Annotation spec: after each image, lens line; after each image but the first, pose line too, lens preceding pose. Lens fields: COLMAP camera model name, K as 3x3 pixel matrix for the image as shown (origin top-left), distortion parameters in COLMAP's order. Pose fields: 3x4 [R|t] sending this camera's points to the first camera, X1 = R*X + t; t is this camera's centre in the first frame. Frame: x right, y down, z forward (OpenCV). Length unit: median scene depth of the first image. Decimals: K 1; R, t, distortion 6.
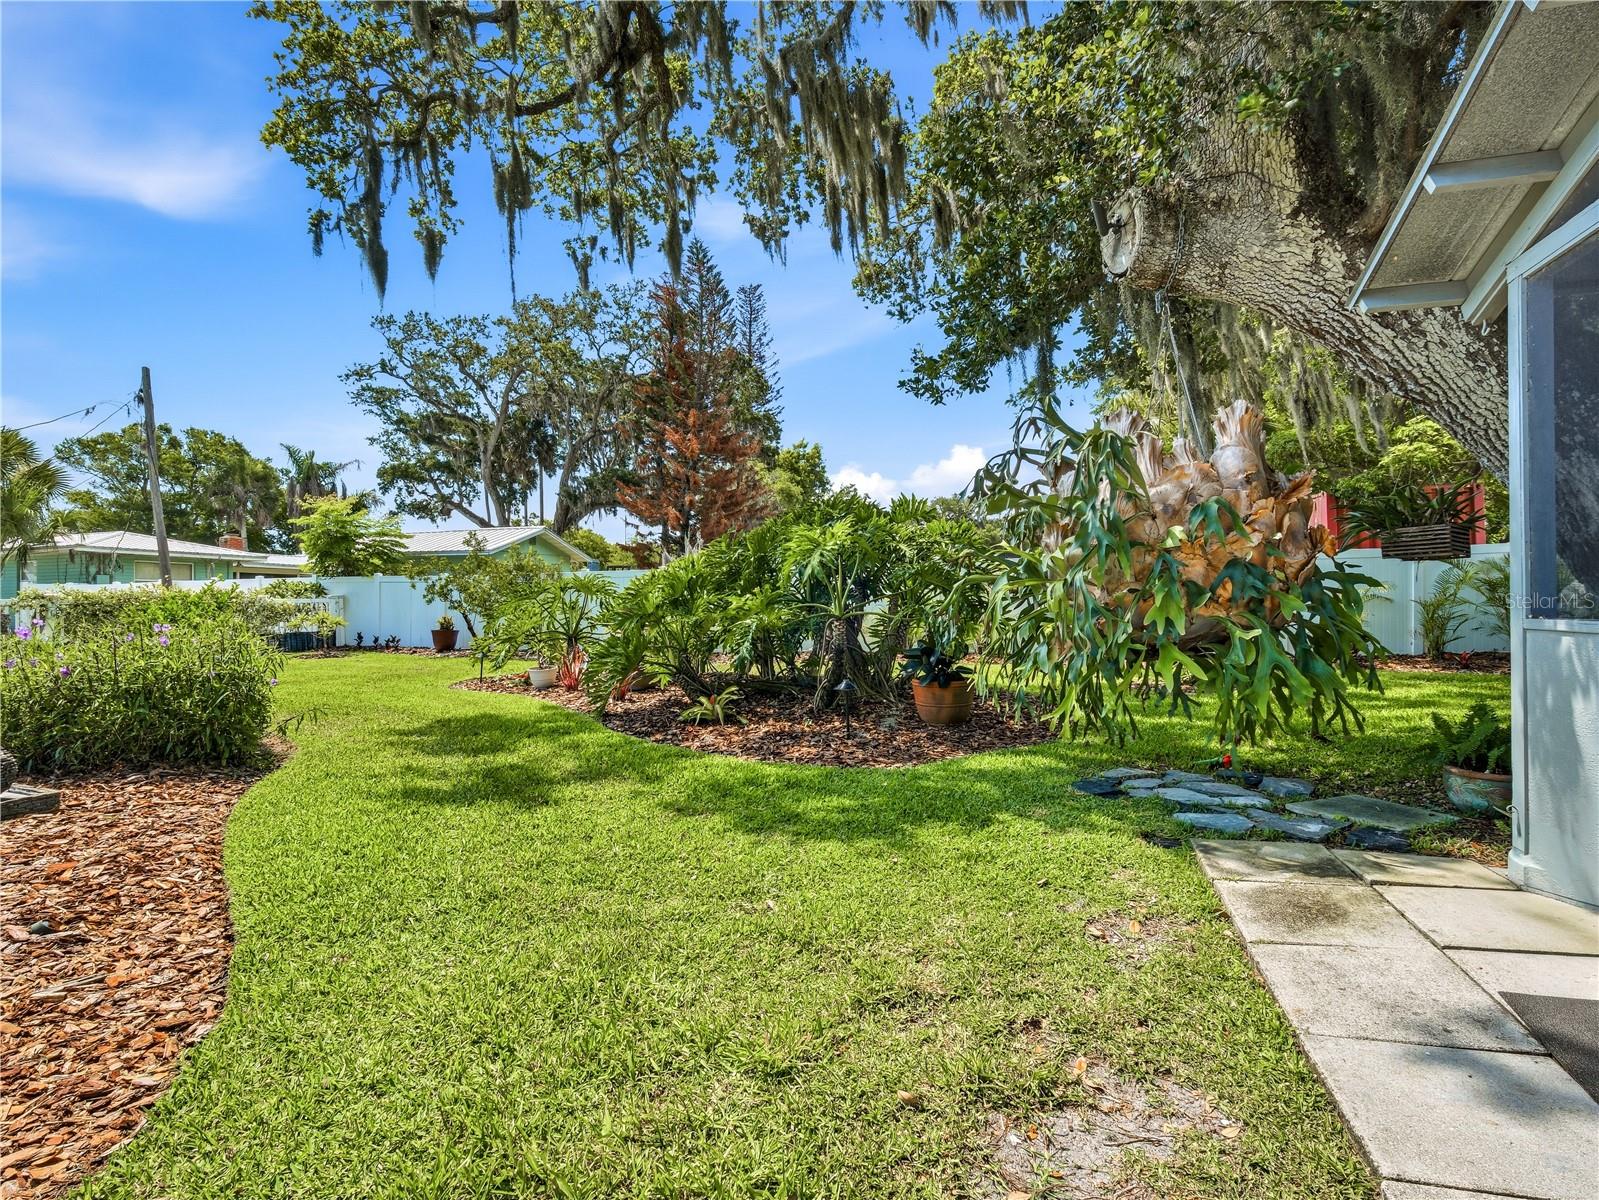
lens RADIAL K [[783.7, 0, 802.7], [0, 783.7, 595.2], [0, 0, 1]] dist [-0.012981, -0.000436]
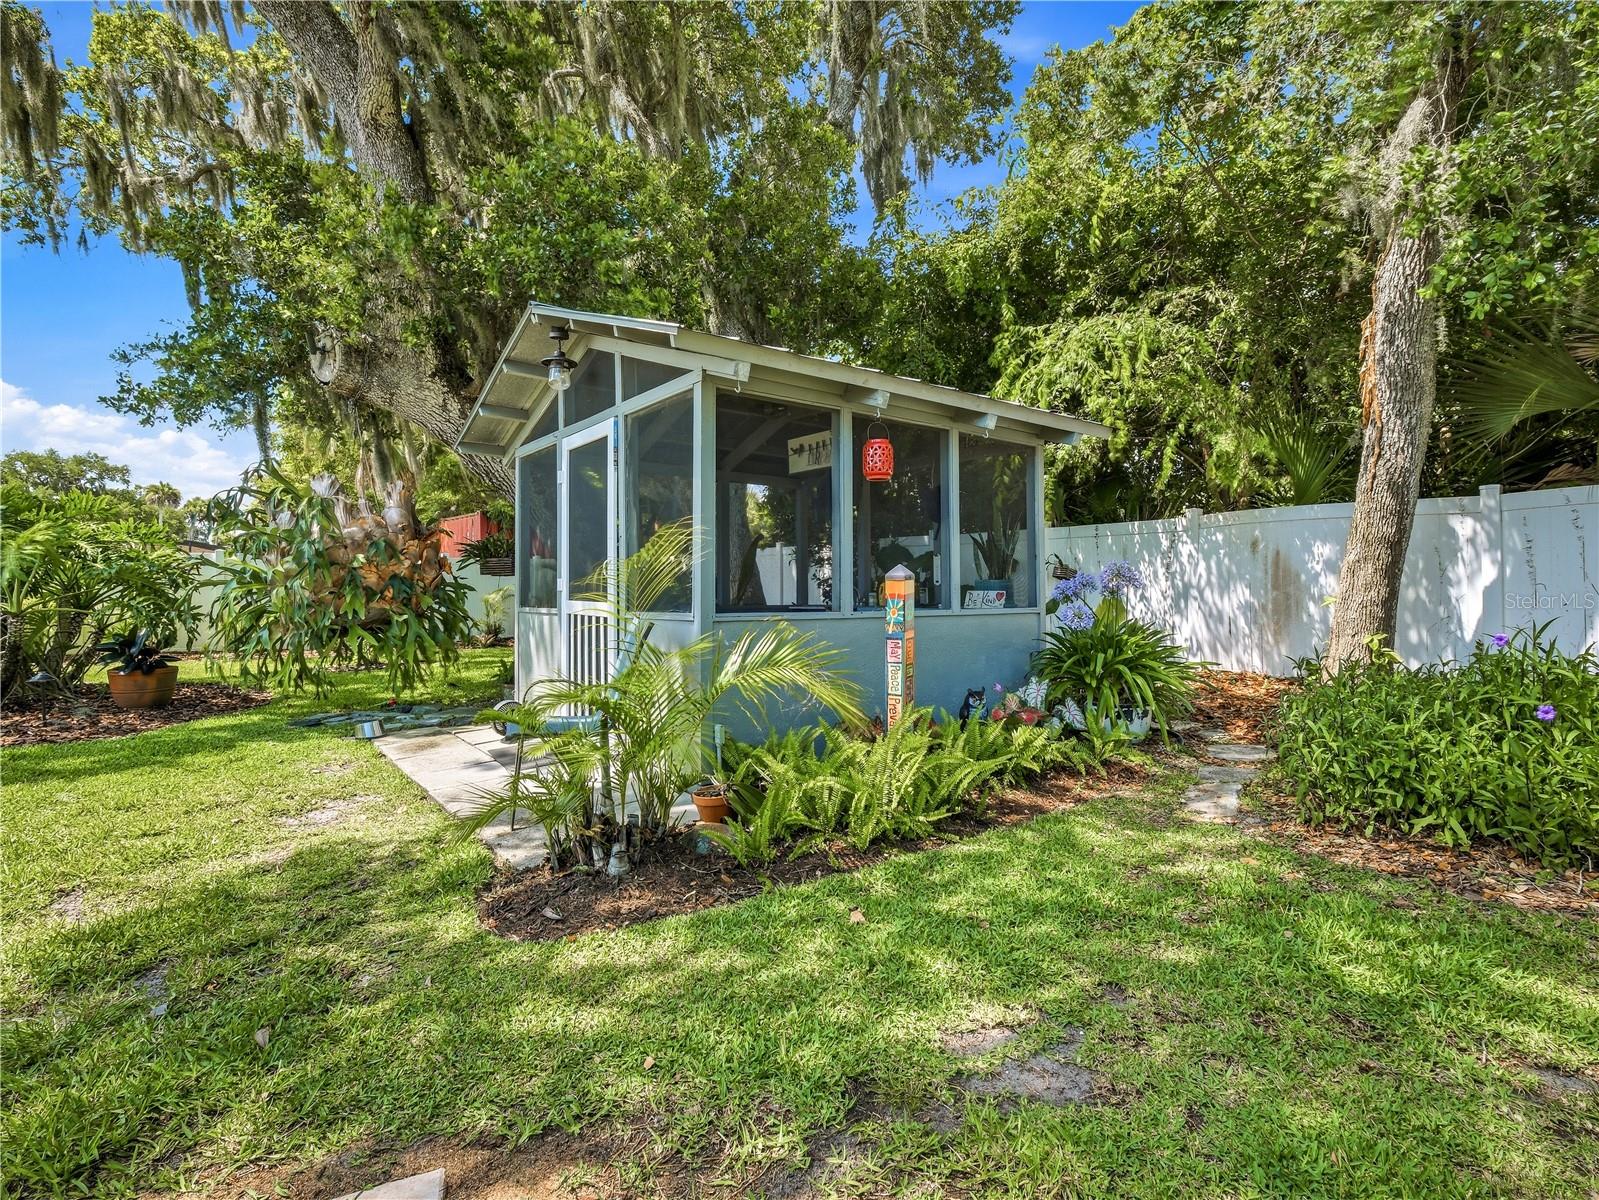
lens RADIAL K [[783.7, 0, 792.1], [0, 783.7, 590.4], [0, 0, 1]] dist [-0.012981, -0.000436]
pose [[0.574615, 0.007308, 0.818391, -0.305561], [-0.008197, 0.999961, -0.003175, -0.011854], [-0.818383, -0.004884, 0.574653, -0.612817]]
